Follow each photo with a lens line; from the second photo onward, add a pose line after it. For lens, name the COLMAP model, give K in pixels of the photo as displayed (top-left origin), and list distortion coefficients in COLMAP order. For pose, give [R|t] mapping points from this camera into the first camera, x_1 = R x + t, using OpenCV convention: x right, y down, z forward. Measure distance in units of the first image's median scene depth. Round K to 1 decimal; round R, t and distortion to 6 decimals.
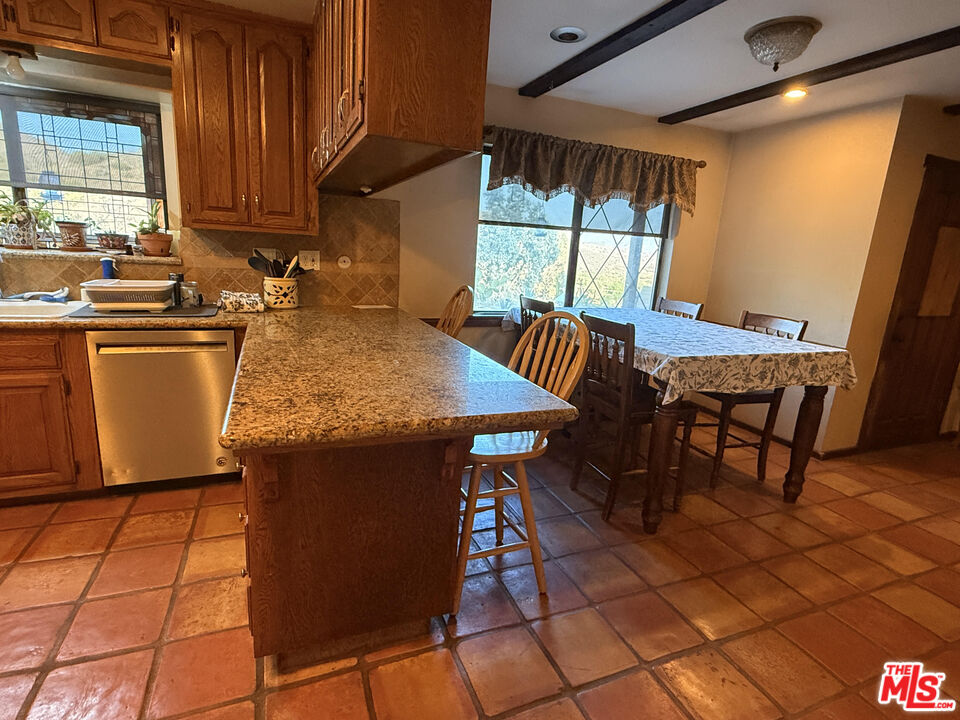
lens RADIAL K [[488.1, 0, 476.1], [0, 488.1, 360.4], [0, 0, 1]] dist [0.003250, -0.002447]
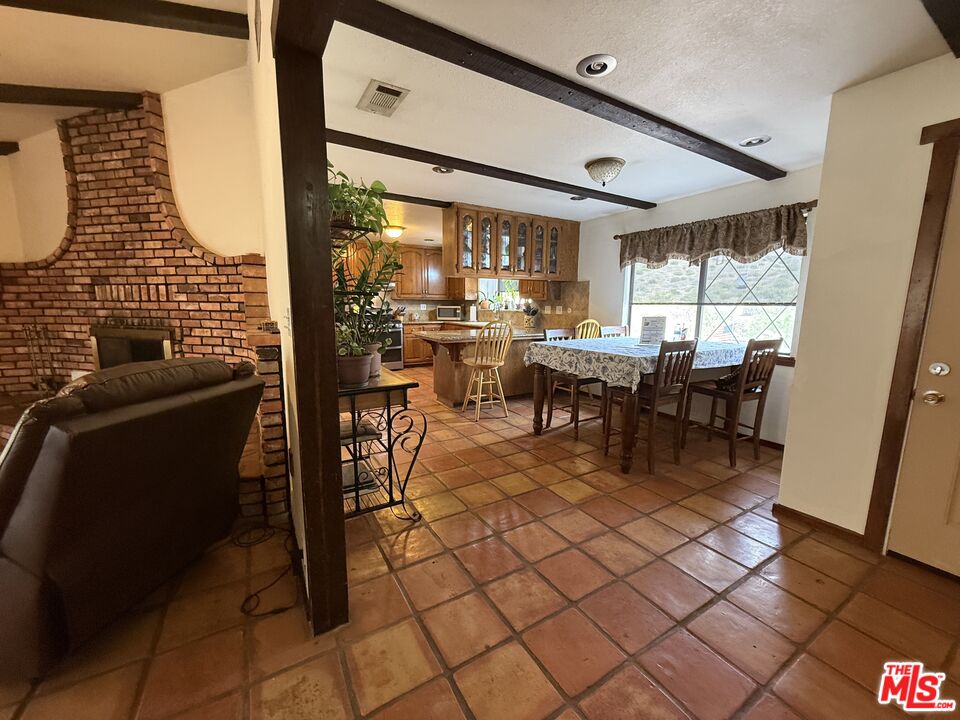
lens RADIAL K [[380.5, 0, 482.9], [0, 380.5, 362.7], [0, 0, 1]] dist [-0.000173, 0.000331]
pose [[0.154422, 0.094775, -0.983449, 1.917856], [-0.217887, 0.974149, 0.059666, 0.022675], [0.963680, 0.205067, 0.171081, 0.489376]]
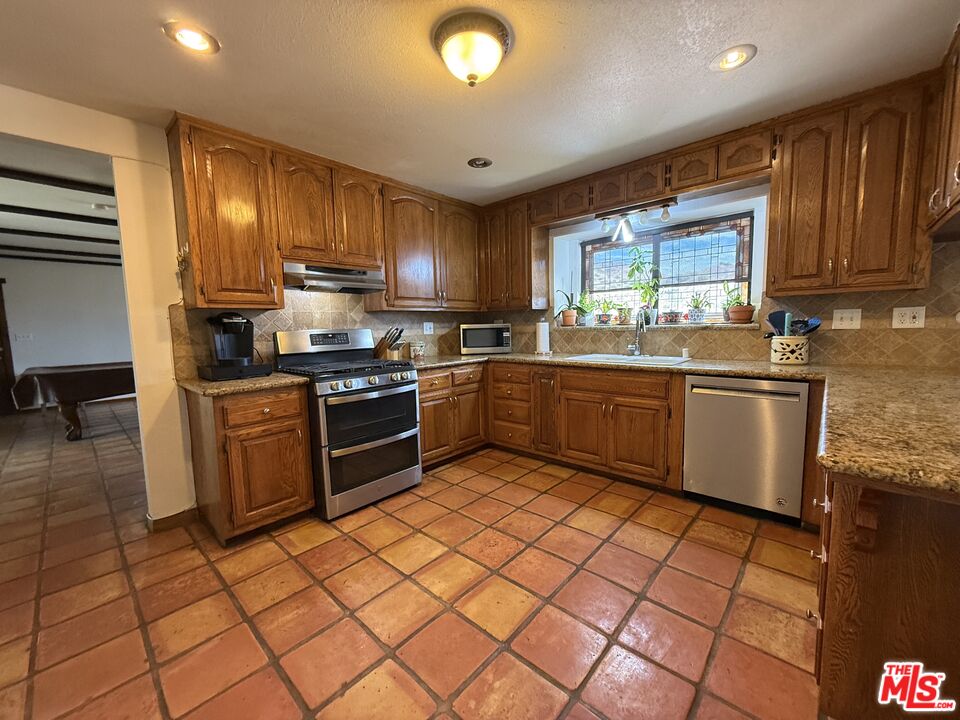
lens RADIAL K [[380.5, 0, 482.3], [0, 380.5, 360.8], [0, 0, 1]] dist [-0.000173, 0.000331]
pose [[0.425071, 0.012914, -0.905068, -0.043892], [-0.151205, 0.986862, -0.056933, 0.048913], [0.892441, 0.161051, 0.421439, -0.004529]]
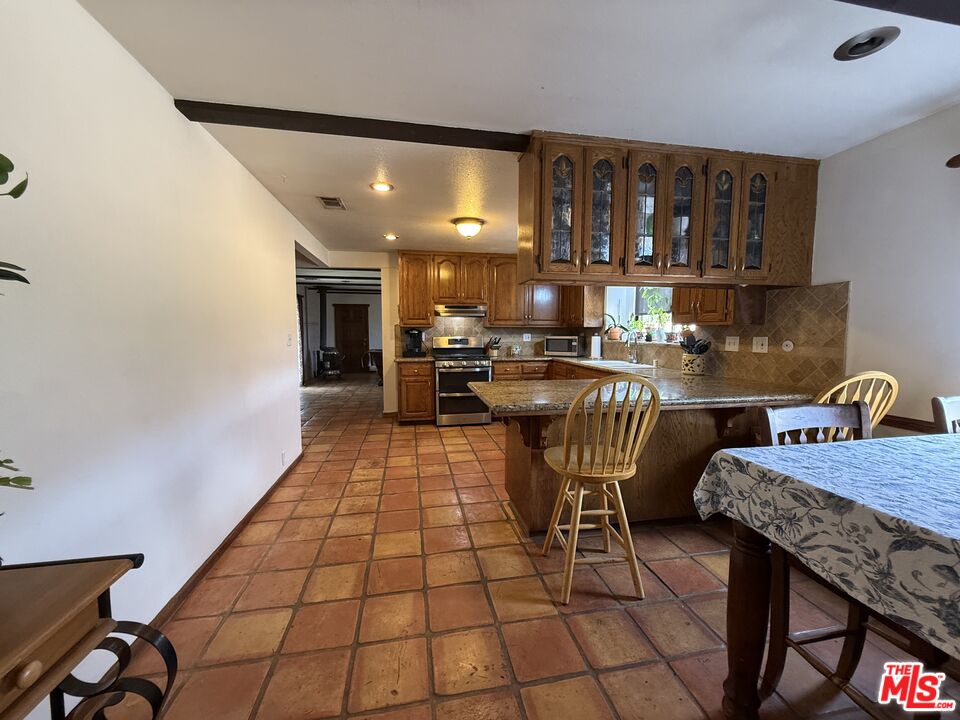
lens RADIAL K [[380.5, 0, 485.3], [0, 380.5, 362.2], [0, 0, 1]] dist [-0.000173, 0.000331]
pose [[-0.194385, 0.020086, -0.980720, 0.945545], [-0.230380, 0.970891, 0.065548, -0.087753], [0.953488, 0.238680, -0.184099, 0.698518]]
